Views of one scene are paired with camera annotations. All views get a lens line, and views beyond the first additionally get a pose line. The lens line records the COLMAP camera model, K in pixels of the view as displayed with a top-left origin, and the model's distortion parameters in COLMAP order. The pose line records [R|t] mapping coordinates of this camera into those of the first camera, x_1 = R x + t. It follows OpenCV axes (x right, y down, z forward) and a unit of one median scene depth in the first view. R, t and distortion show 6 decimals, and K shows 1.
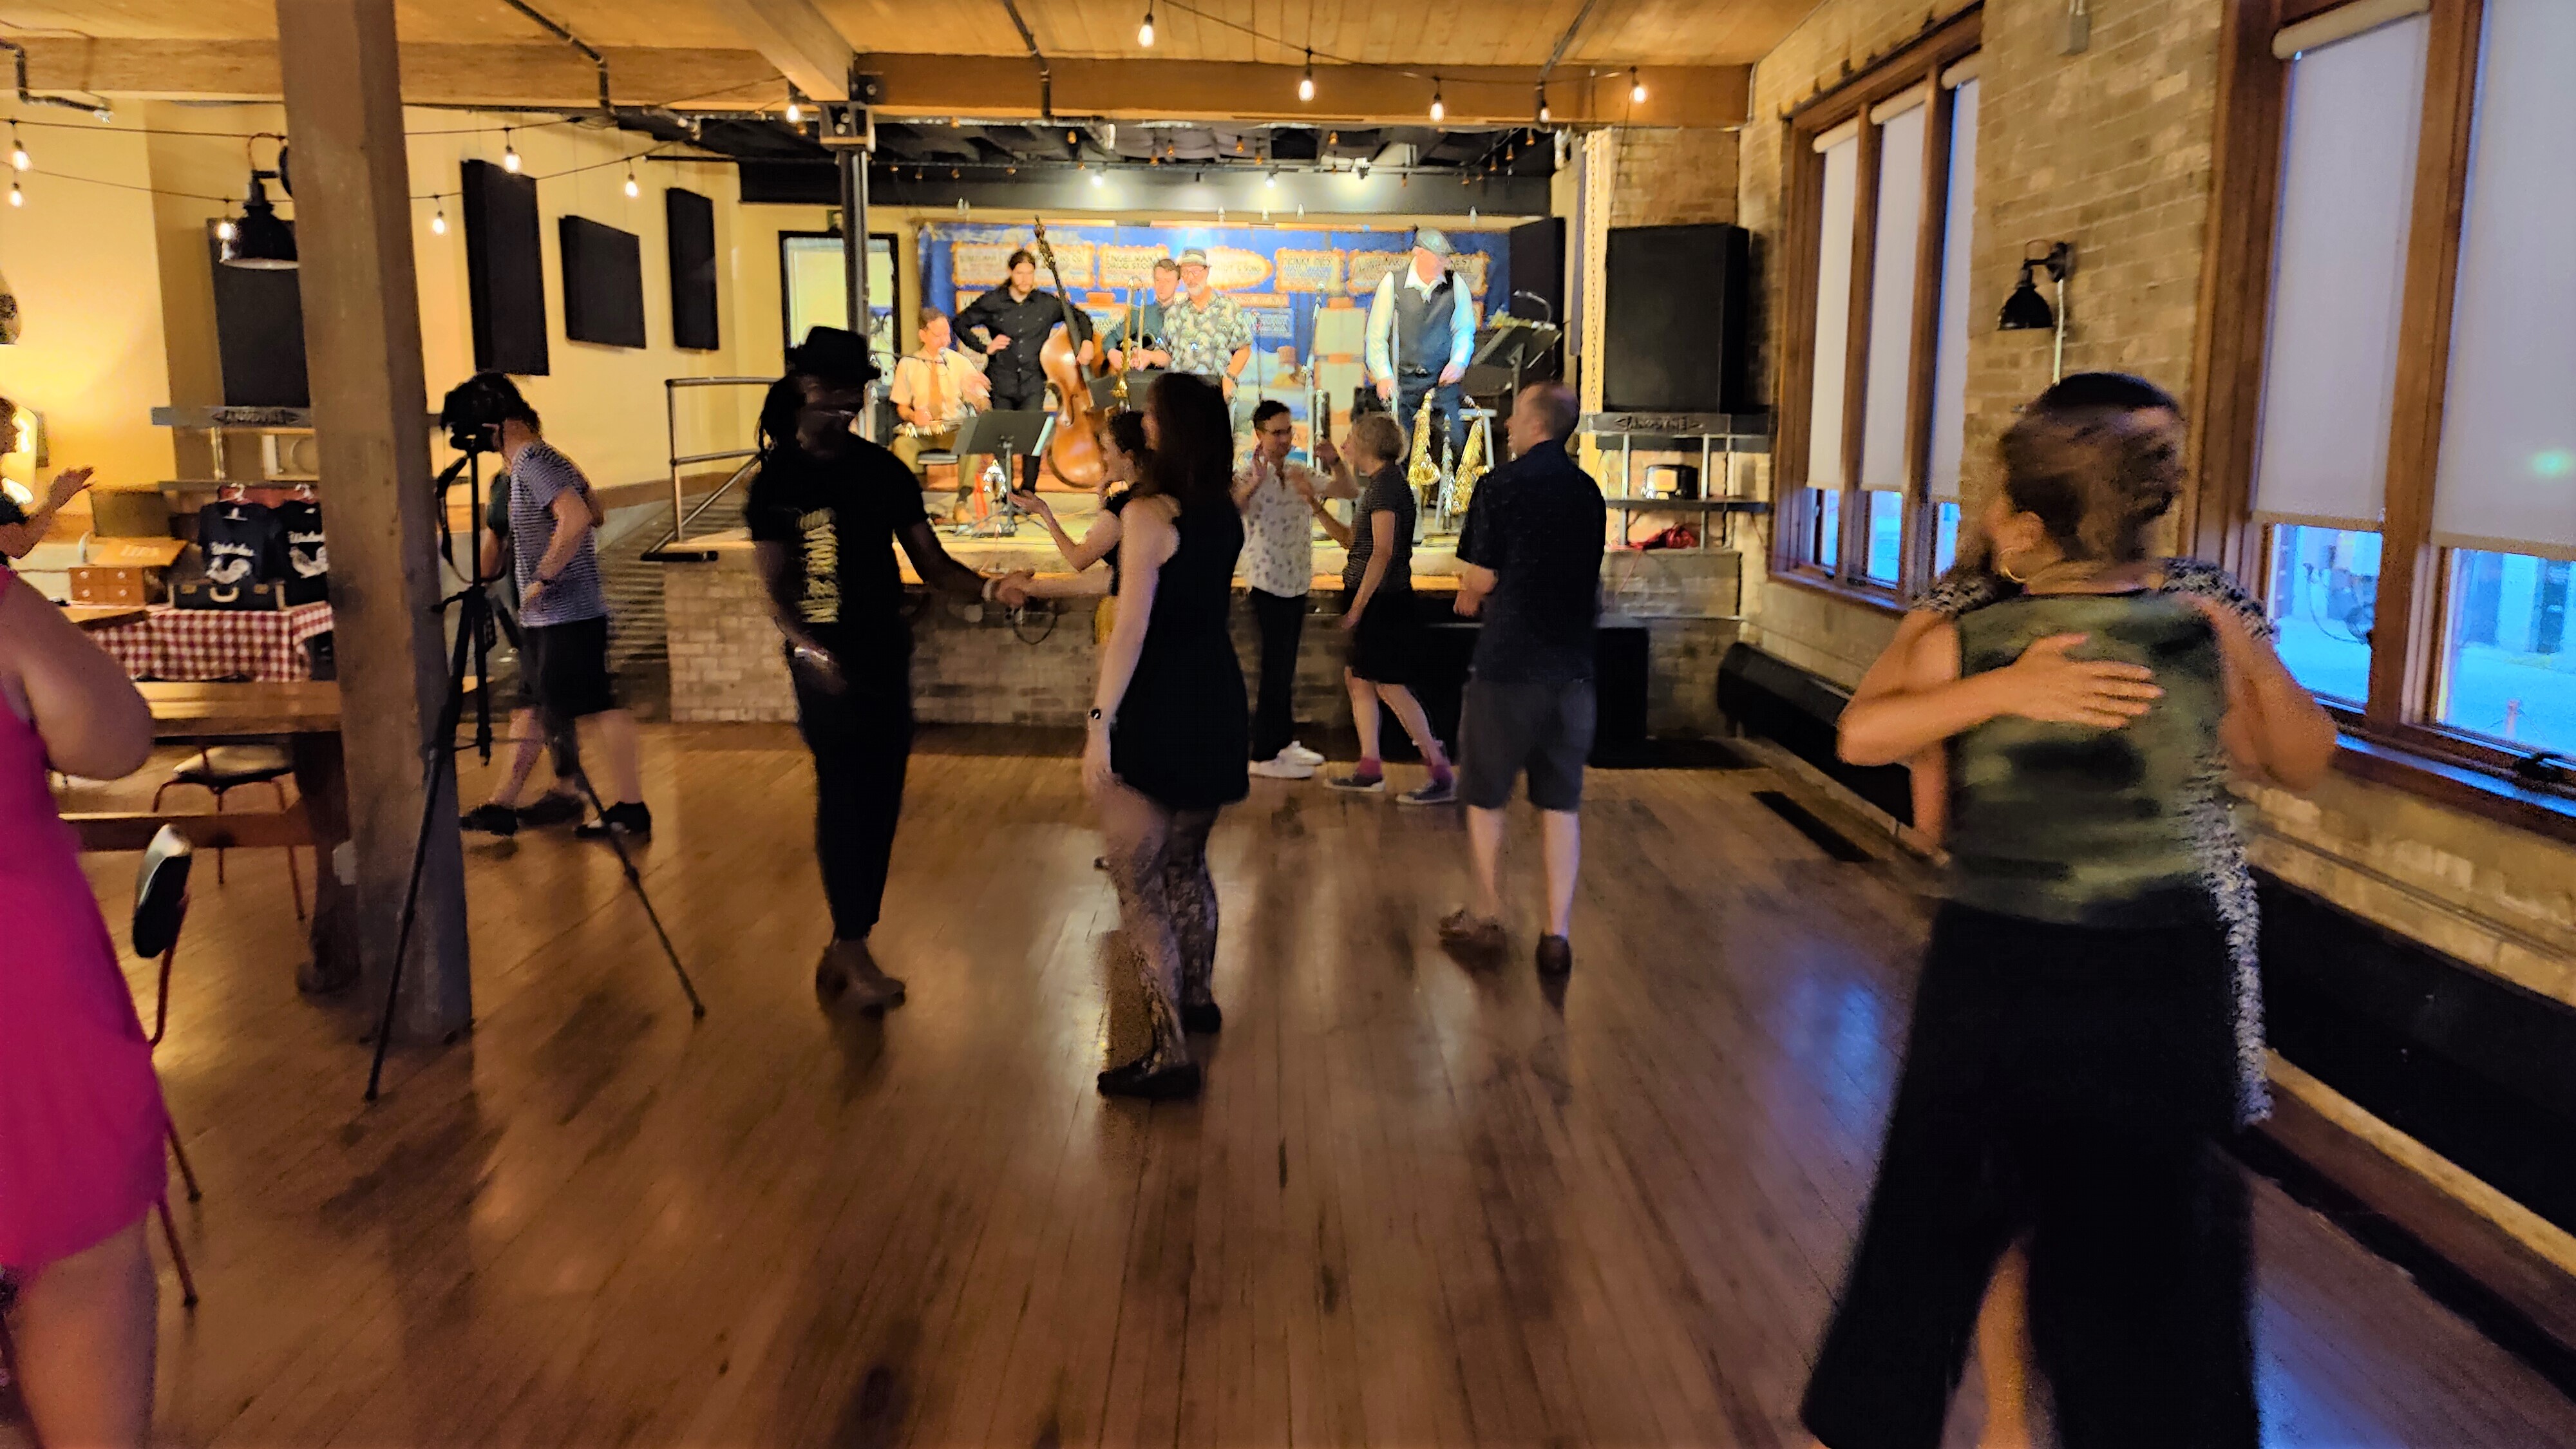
lens RADIAL K [[1834.0, 0, 1292.6], [0, 1834.0, 725.0], [0, 0, 1]] dist [-0.000449, -0.002745]
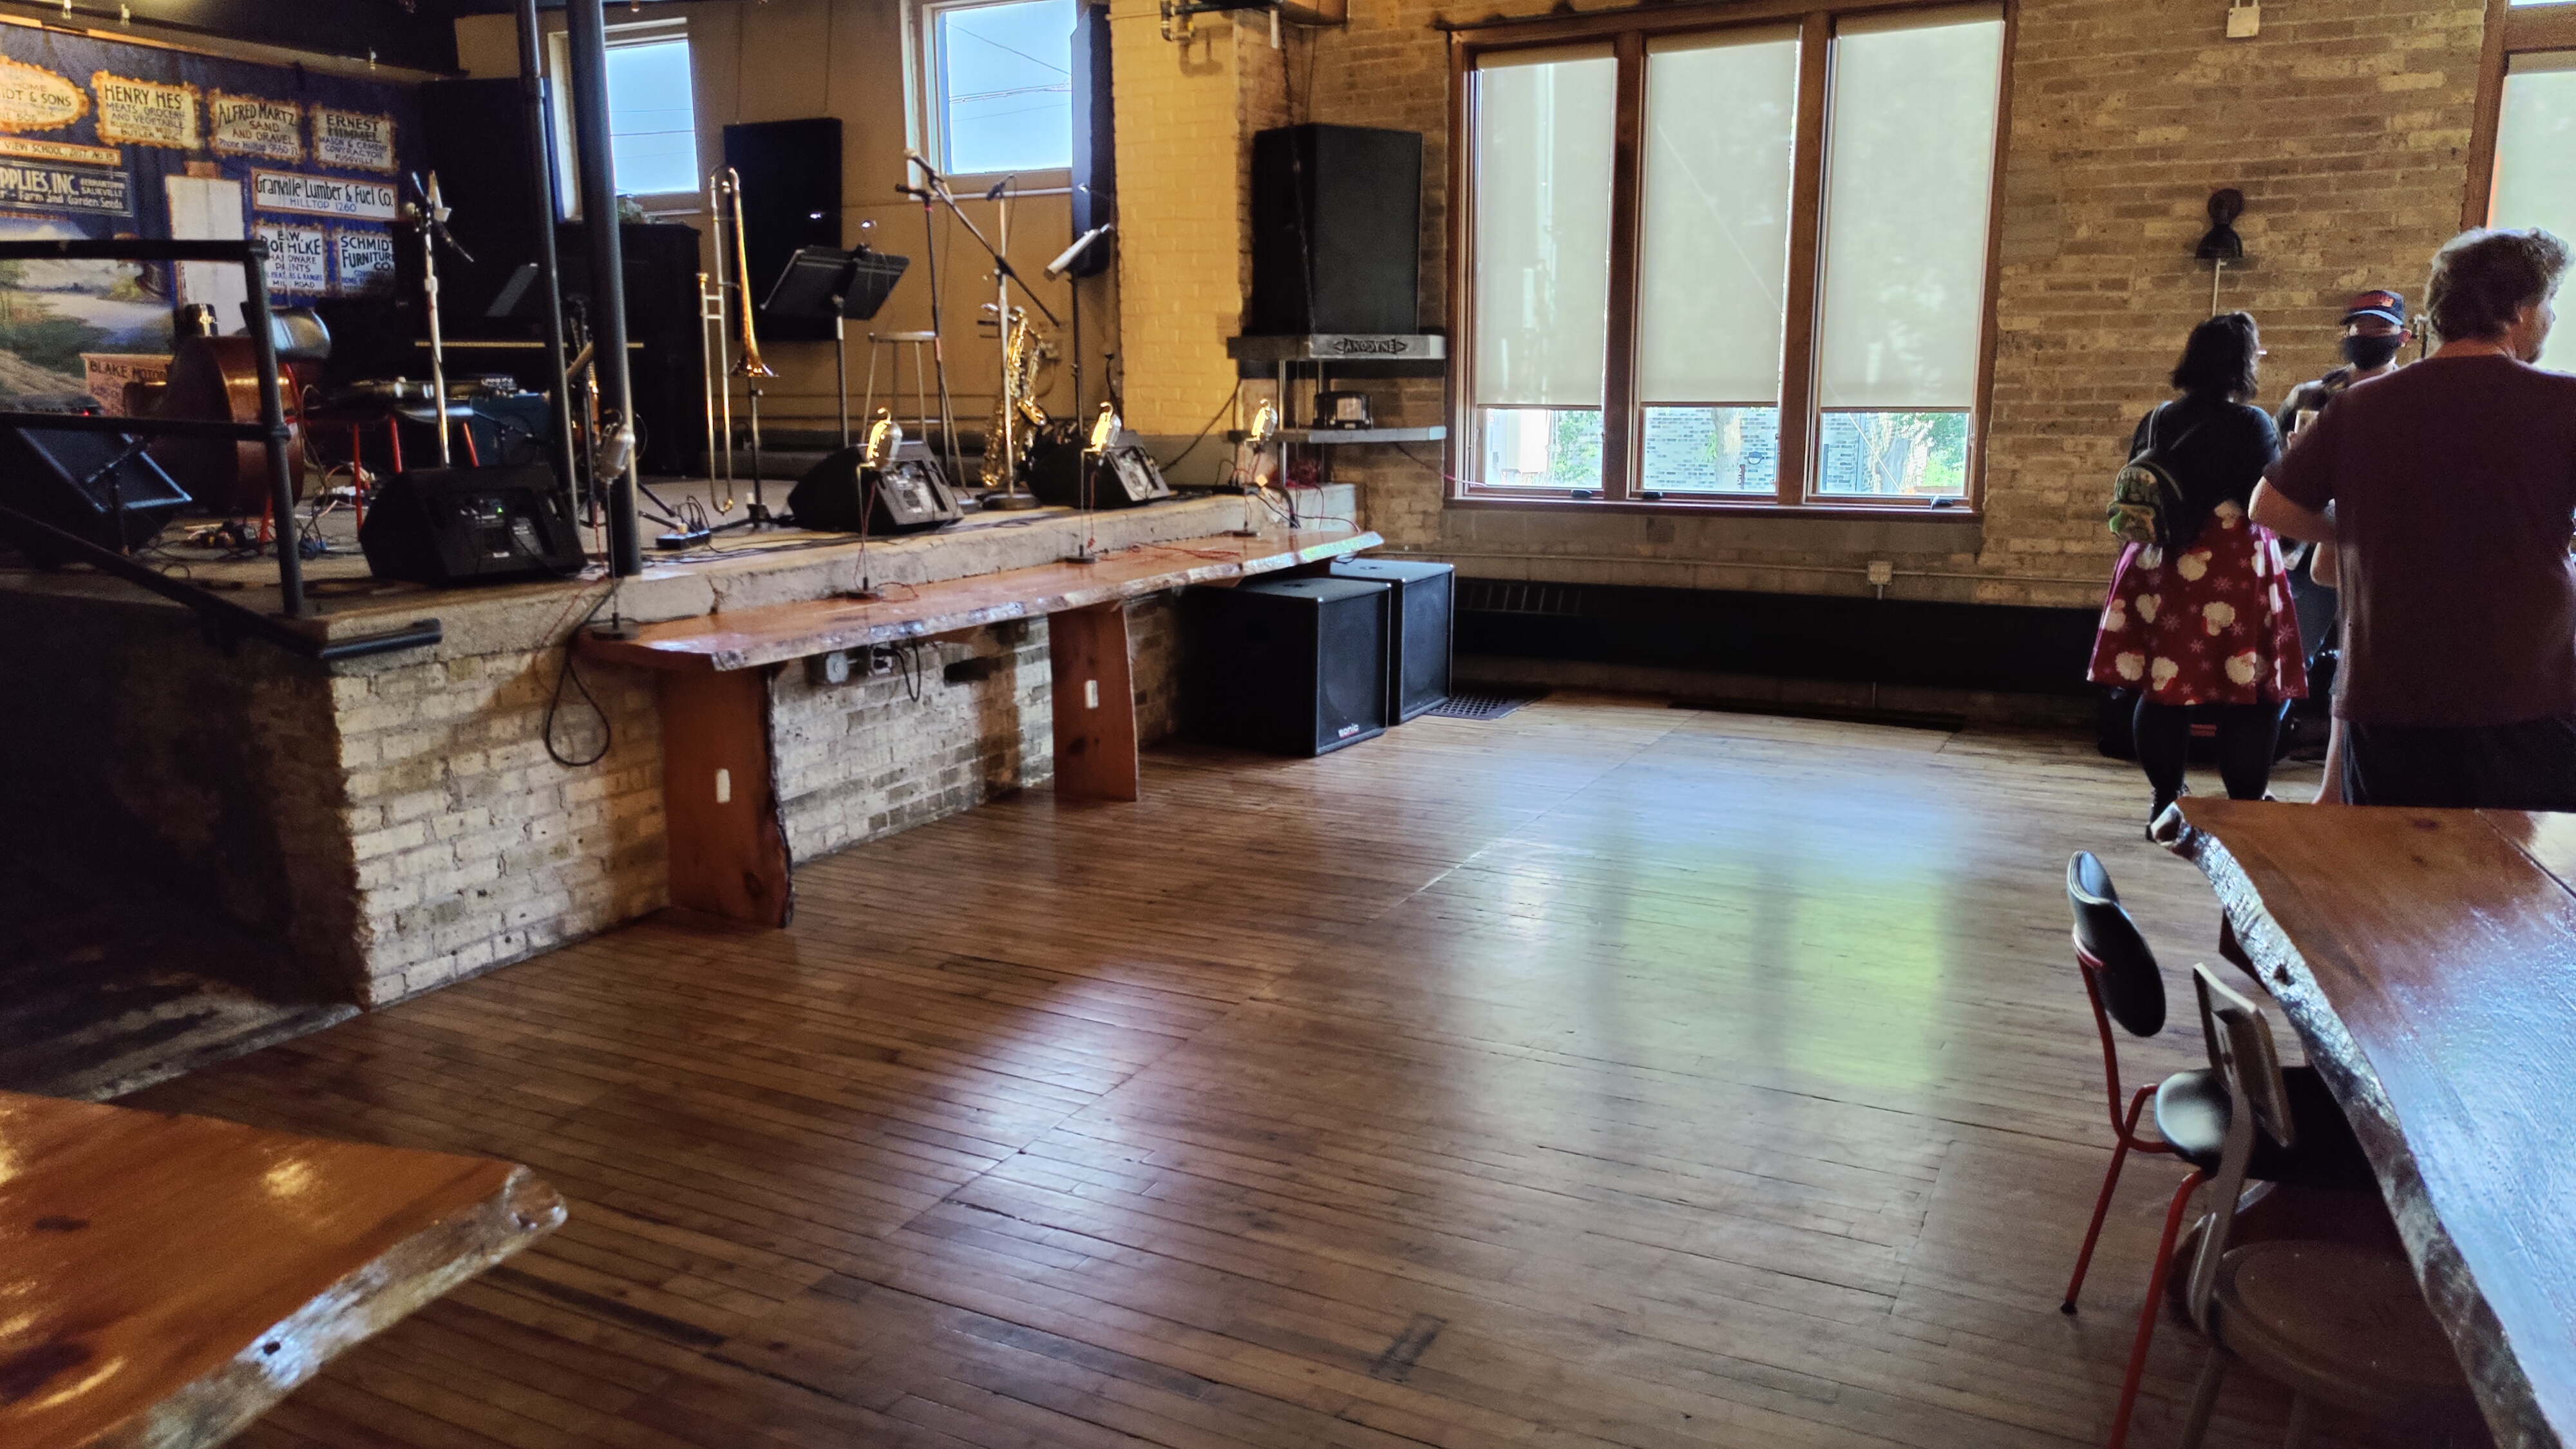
lens RADIAL K [[1834.0, 0, 1287.2], [0, 1834.0, 723.2], [0, 0, 1]] dist [-0.000449, -0.002745]
pose [[0.471594, -0.179487, 0.863356, -0.614194], [0.152007, 0.980957, 0.120904, -0.091519], [-0.868616, 0.074218, 0.489896, 0.577478]]
